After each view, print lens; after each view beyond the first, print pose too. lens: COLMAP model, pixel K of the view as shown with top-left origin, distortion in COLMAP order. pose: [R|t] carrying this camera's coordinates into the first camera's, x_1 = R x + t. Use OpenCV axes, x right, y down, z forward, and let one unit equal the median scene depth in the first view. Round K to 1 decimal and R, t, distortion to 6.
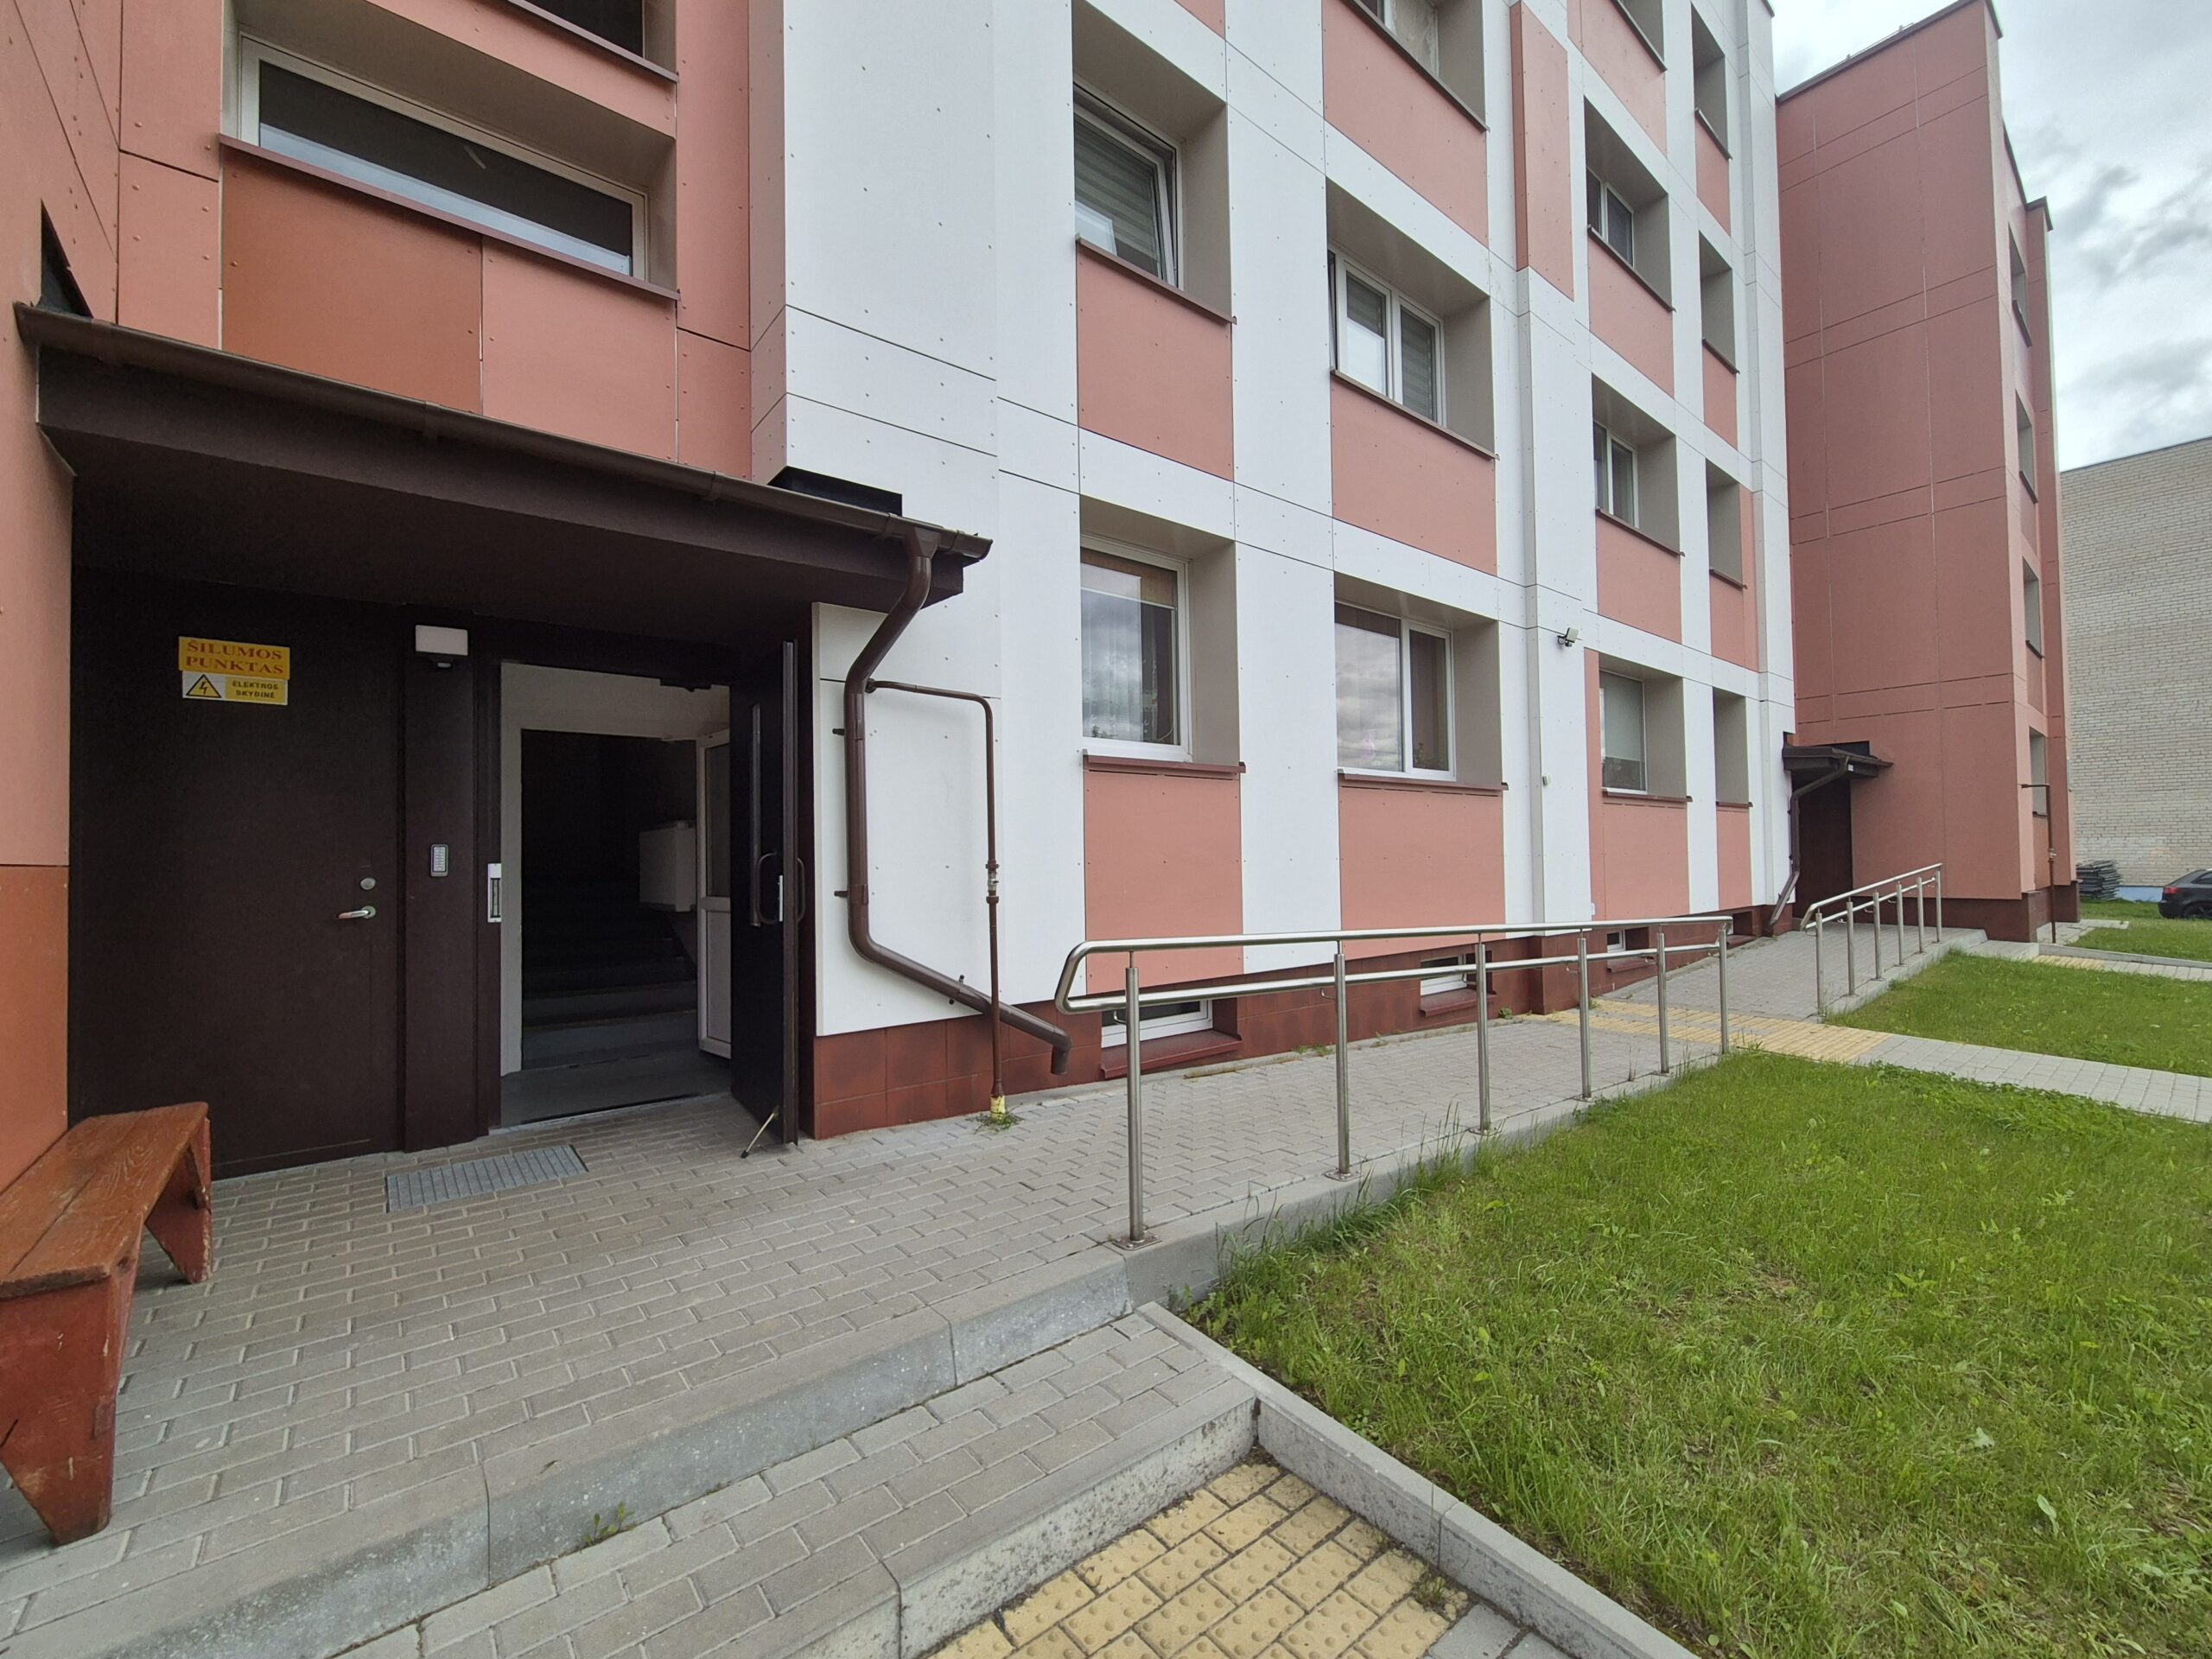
lens RADIAL K [[900.3, 0, 1107.3], [0, 900.3, 834.1], [0, 0, 1]] dist [-0.002645, 0.000957]
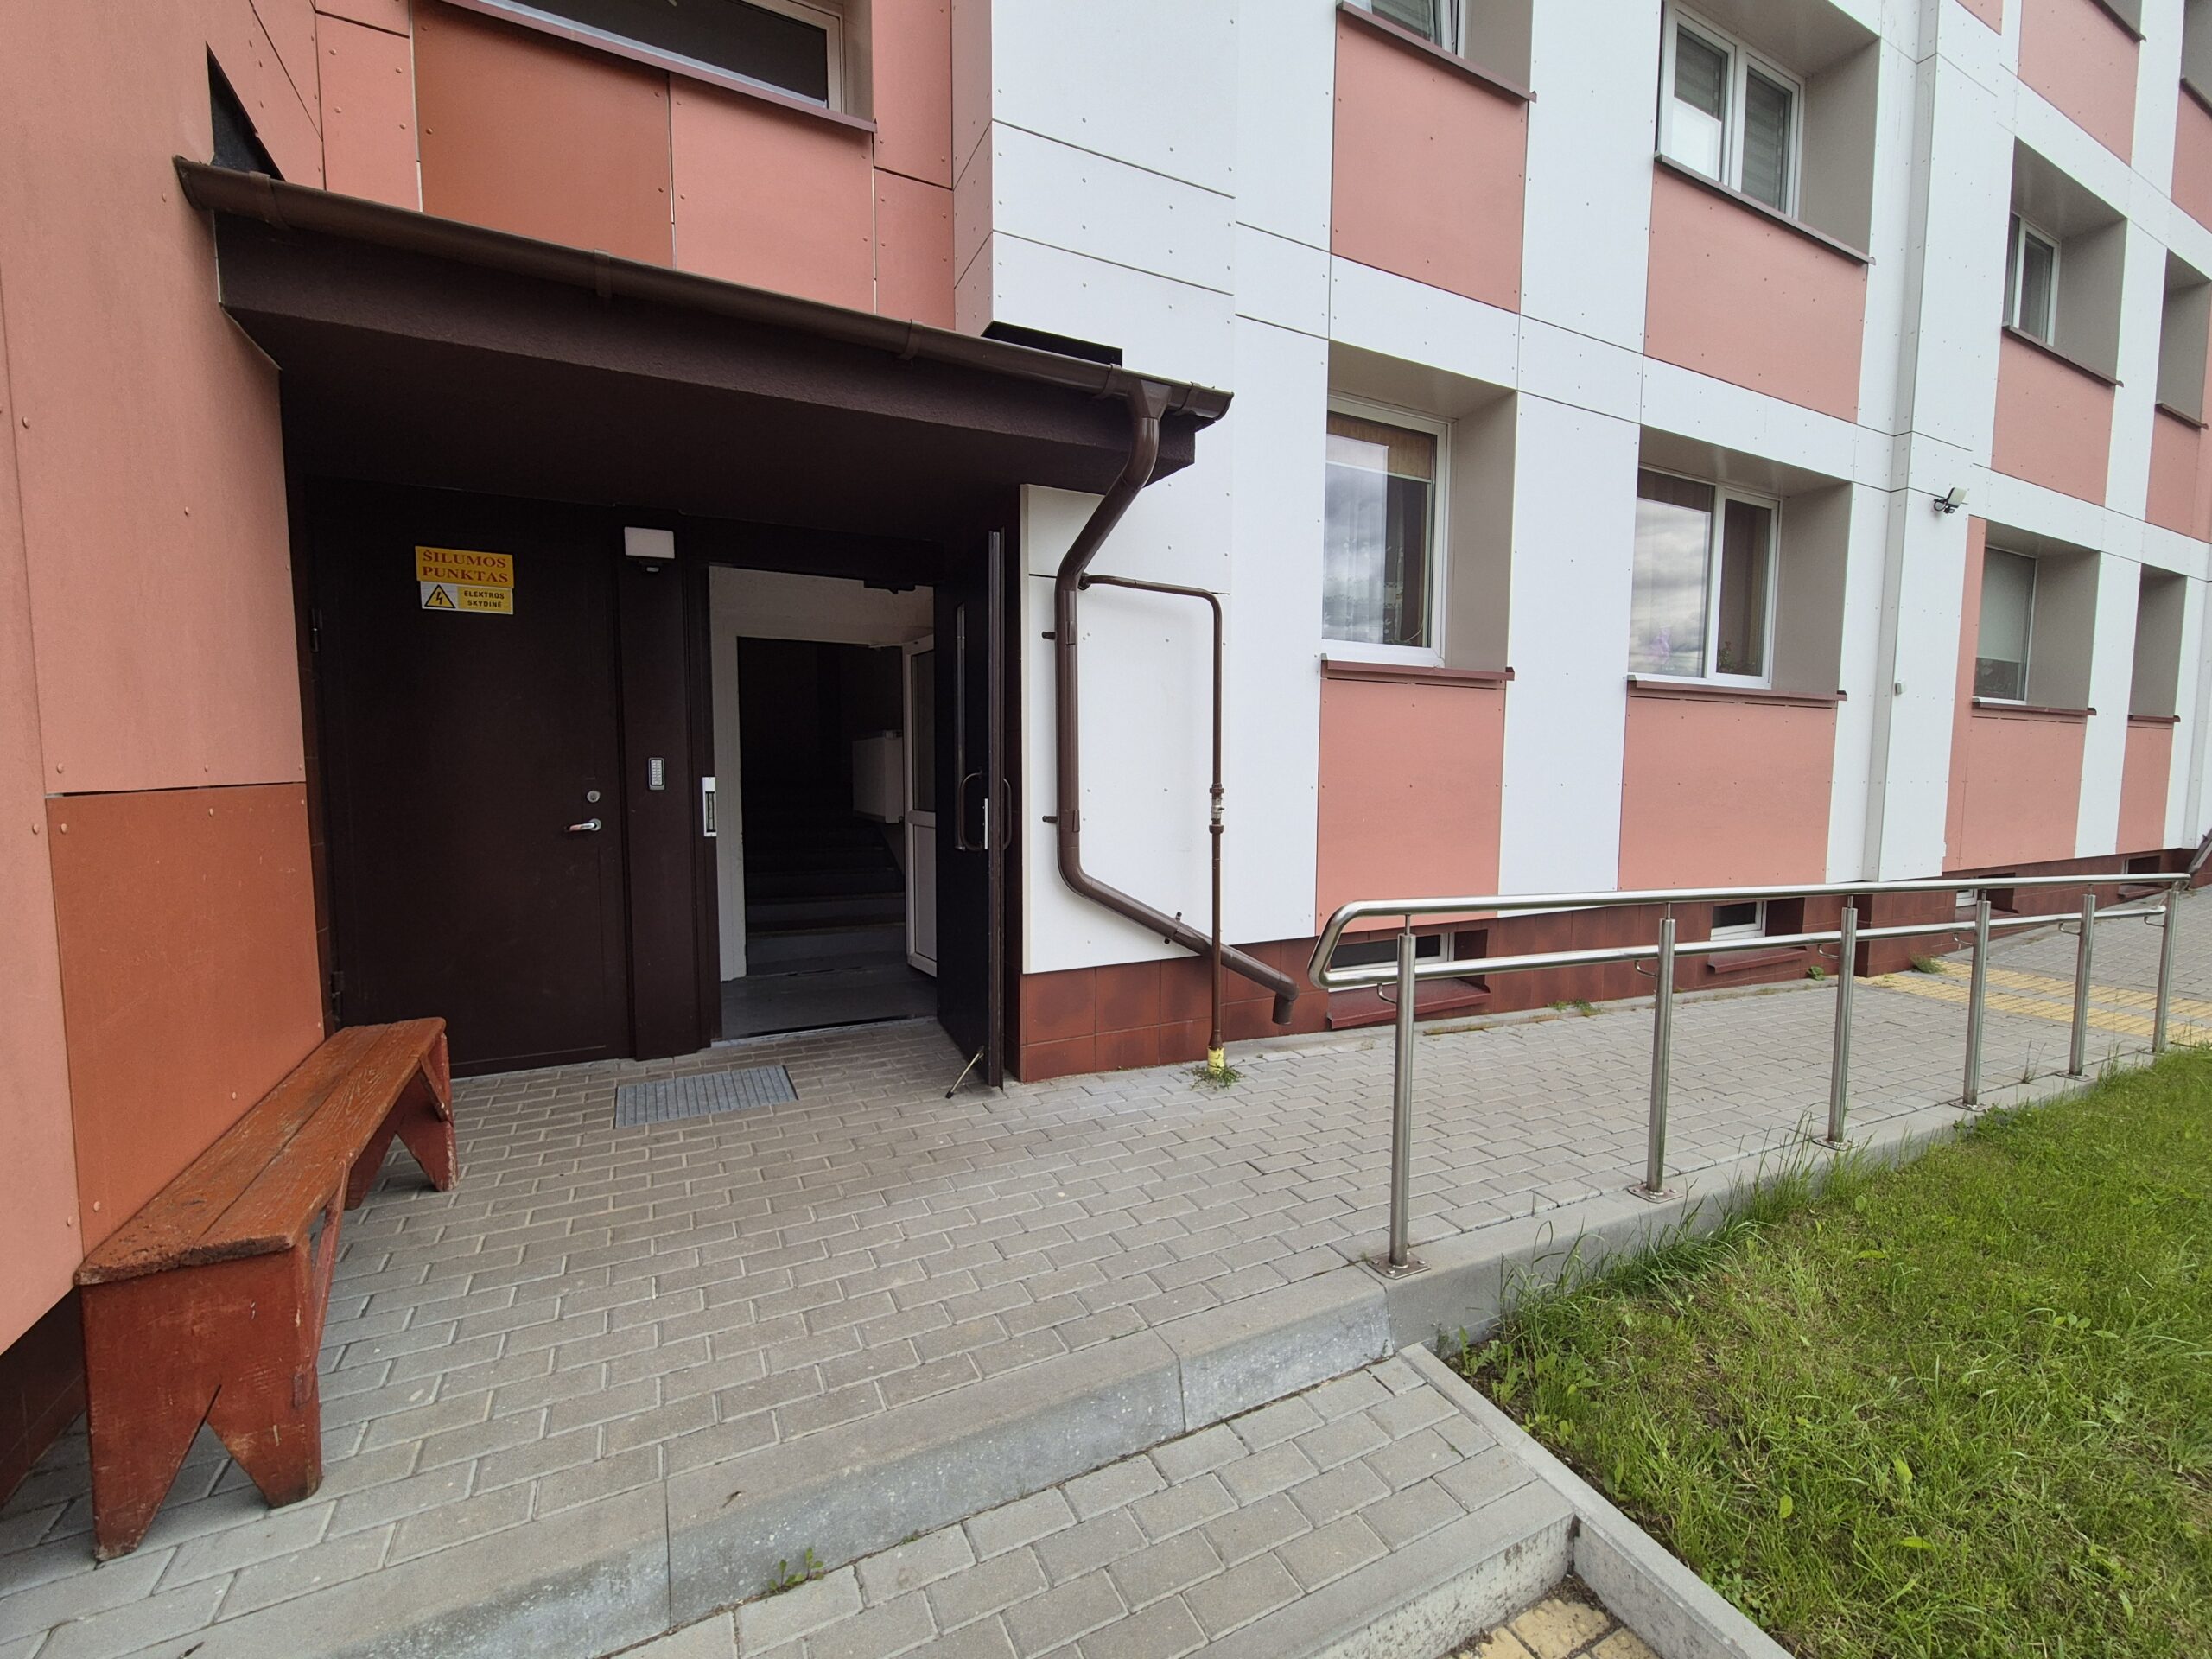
lens RADIAL K [[896.1, 0, 1093.7], [0, 896.1, 832.7], [0, 0, 1]] dist [0.001255, -0.002771]
pose [[0.973720, 0.037193, -0.224692, -0.058172], [-0.013602, 0.994311, 0.105643, -0.017095], [0.227343, -0.099811, 0.968686, 0.160381]]
